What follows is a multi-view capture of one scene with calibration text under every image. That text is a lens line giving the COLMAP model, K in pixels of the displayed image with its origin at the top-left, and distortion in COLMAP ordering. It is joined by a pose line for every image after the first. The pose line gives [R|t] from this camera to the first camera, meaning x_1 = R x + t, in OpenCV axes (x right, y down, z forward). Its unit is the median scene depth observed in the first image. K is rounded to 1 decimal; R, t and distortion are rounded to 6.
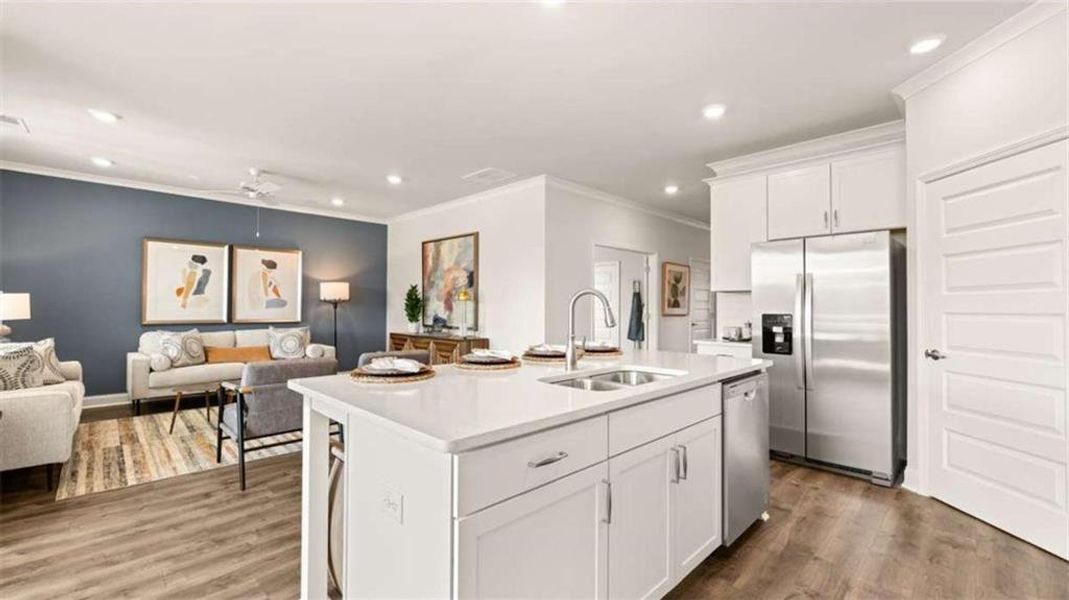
lens RADIAL K [[450.3, 0, 537.2], [0, 450.3, 299.5], [0, 0, 1]] dist [-0.001830, -0.000556]
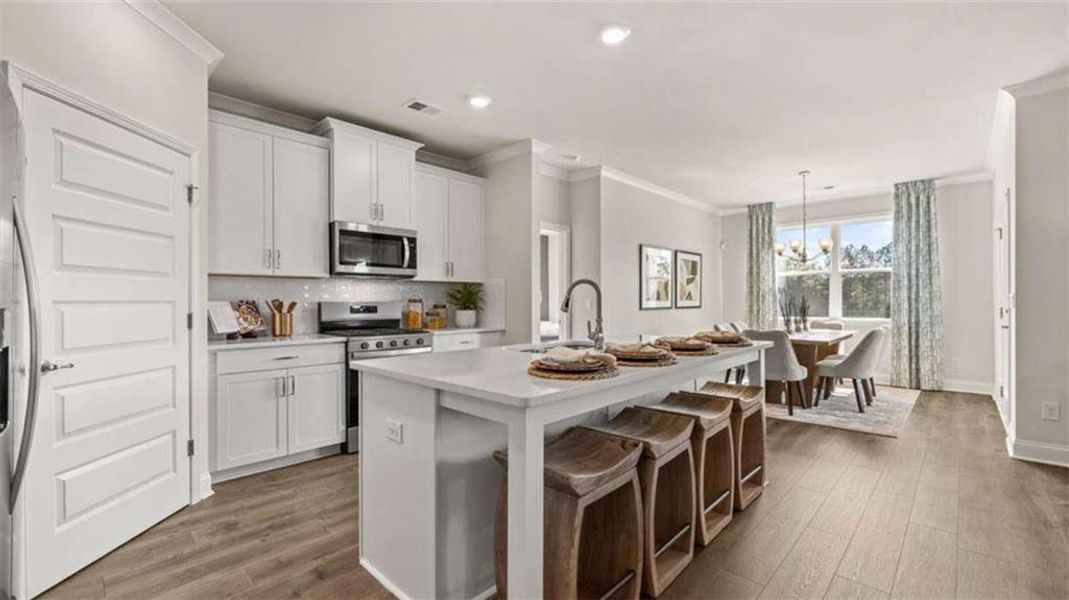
lens RADIAL K [[450.3, 0, 532.6], [0, 450.3, 298.4], [0, 0, 1]] dist [-0.001830, -0.000556]
pose [[-0.999871, 0.001310, -0.015990, 0.107463], [0.001729, 0.999654, -0.026254, 0.022987], [0.015950, -0.026279, -0.999527, 0.885253]]
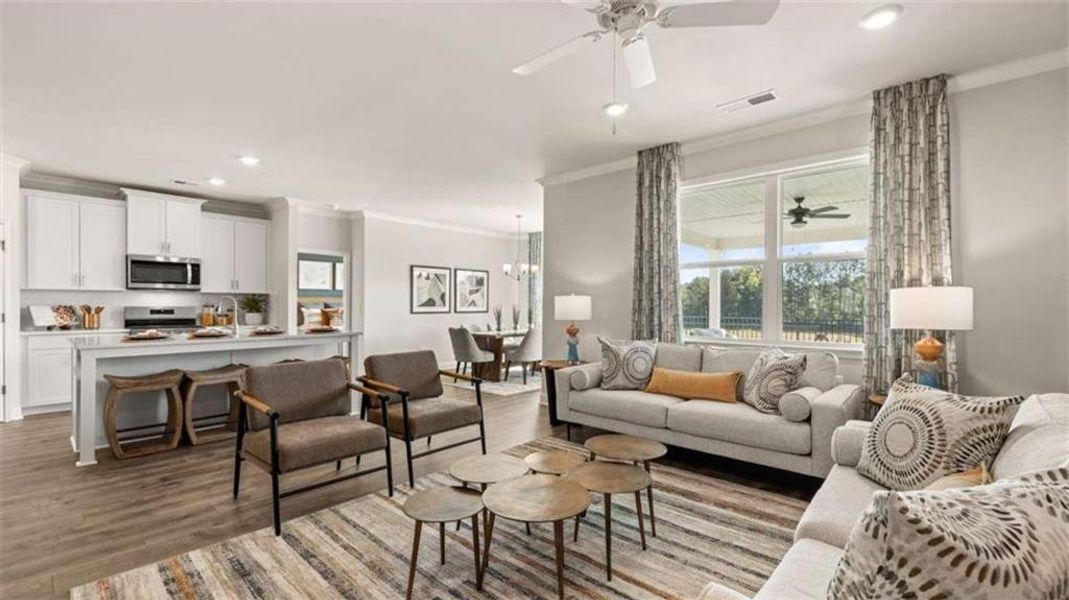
lens RADIAL K [[450.3, 0, 534.3], [0, 450.3, 307.5], [0, 0, 1]] dist [-0.001830, -0.000556]
pose [[-0.998323, -0.005521, -0.057630, -0.496456], [-0.004708, 0.999888, -0.014229, 0.021960], [0.057702, -0.013934, -0.998237, 1.308429]]
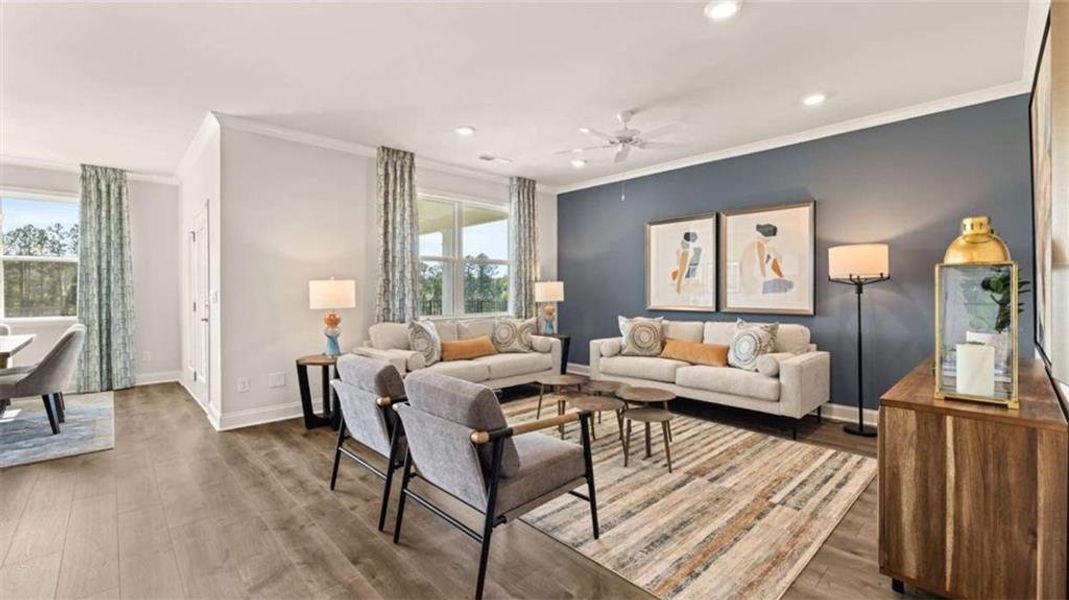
lens RADIAL K [[450.3, 0, 534.3], [0, 450.3, 296.9], [0, 0, 1]] dist [-0.001830, -0.000556]
pose [[-0.032488, 0.009417, -0.999428, 0.143715], [0.020511, 0.999751, 0.008753, 0.014356], [0.999262, -0.020215, -0.032673, 0.808444]]
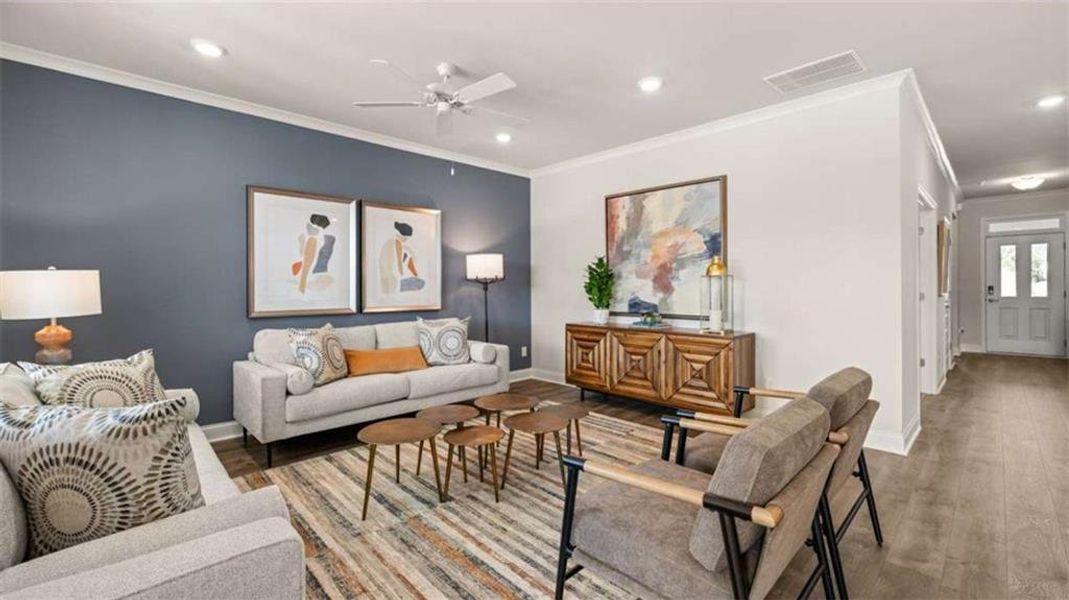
lens RADIAL K [[450.3, 0, 530.6], [0, 450.3, 289.1], [0, 0, 1]] dist [-0.001830, -0.000556]
pose [[0.999792, -0.010487, -0.017496, -0.469823], [0.010858, 0.999716, 0.021225, 0.004000], [0.017268, -0.021410, 0.999622, 0.356951]]
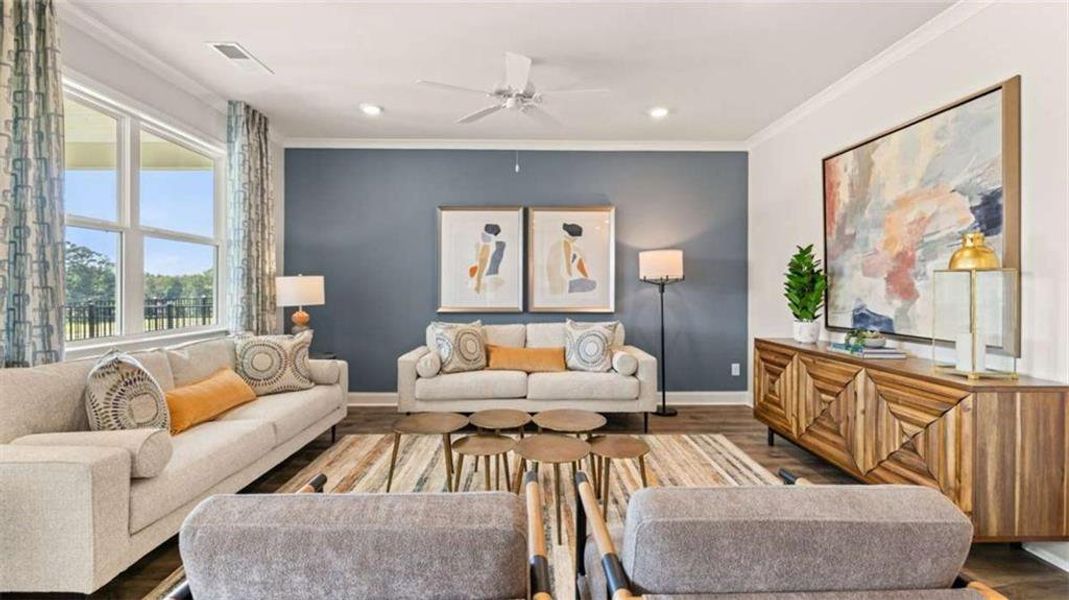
lens RADIAL K [[450.3, 0, 530.7], [0, 450.3, 290.7], [0, 0, 1]] dist [-0.001830, -0.000556]
pose [[0.717992, -0.001994, -0.696049, -0.183267], [0.014773, 0.999814, 0.012373, 0.008868], [0.695895, -0.019166, 0.717888, 0.543580]]
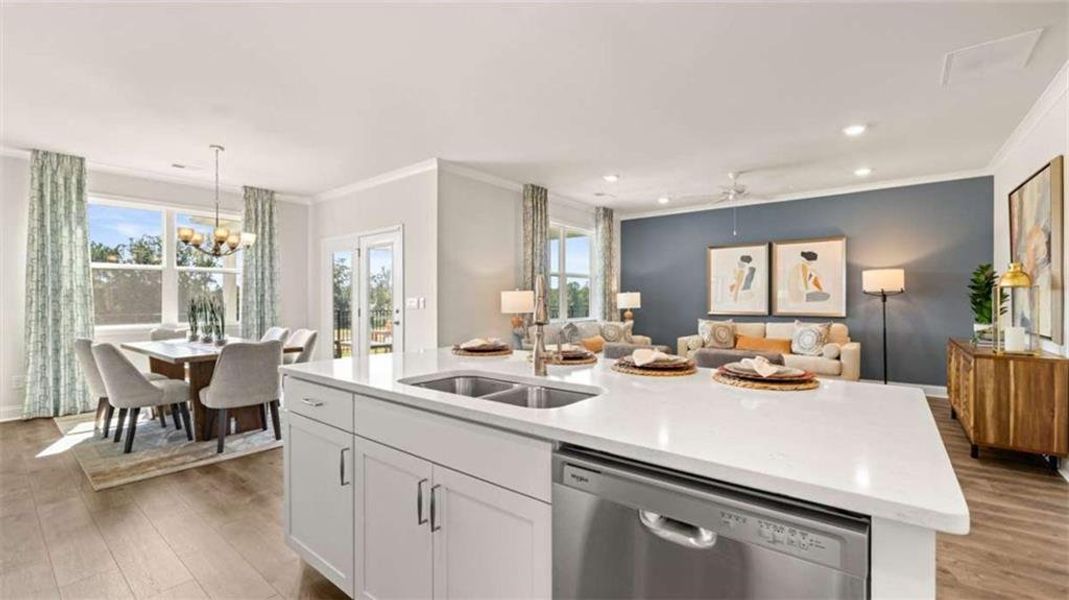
lens RADIAL K [[450.3, 0, 532.4], [0, 450.3, 300.6], [0, 0, 1]] dist [-0.001830, -0.000556]
pose [[0.108577, -0.002085, -0.994086, 0.370581], [0.018663, 0.999826, -0.000059, 0.007750], [0.993913, -0.018547, 0.108597, 0.368996]]
